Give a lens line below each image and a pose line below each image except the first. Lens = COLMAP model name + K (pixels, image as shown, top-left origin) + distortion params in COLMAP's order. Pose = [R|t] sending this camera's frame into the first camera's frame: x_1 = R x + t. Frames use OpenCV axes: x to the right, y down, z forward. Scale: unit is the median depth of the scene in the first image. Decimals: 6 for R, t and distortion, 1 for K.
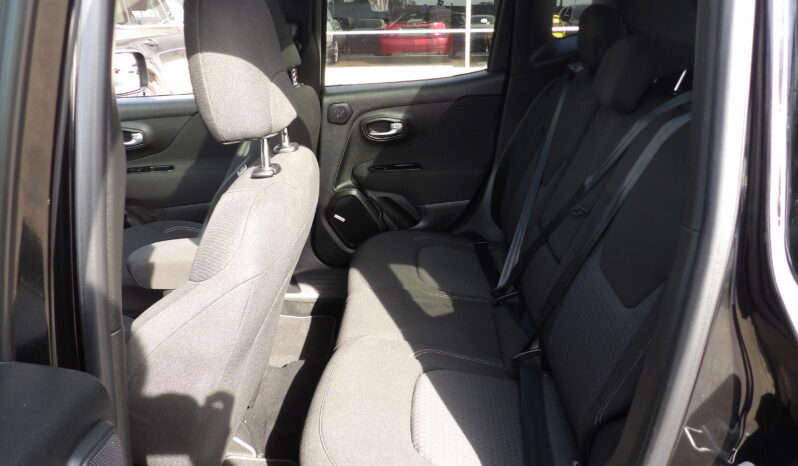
lens RADIAL K [[587.1, 0, 399.0], [0, 587.1, 233.0], [0, 0, 1]] dist [-0.001817, 0.002026]
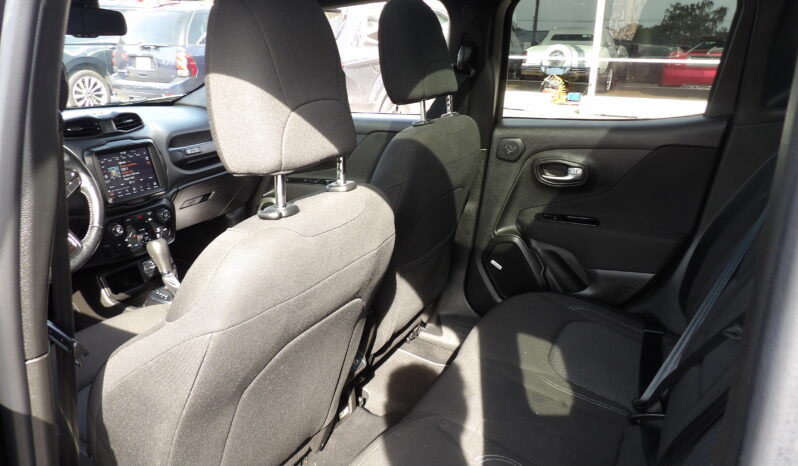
lens RADIAL K [[587.1, 0, 399.0], [0, 587.1, 233.0], [0, 0, 1]] dist [-0.001817, 0.002026]
pose [[0.887167, 0.169922, -0.429024, 0.147980], [-0.185146, 0.982690, 0.006352, -0.053574], [0.422677, 0.073797, 0.903271, 0.138210]]
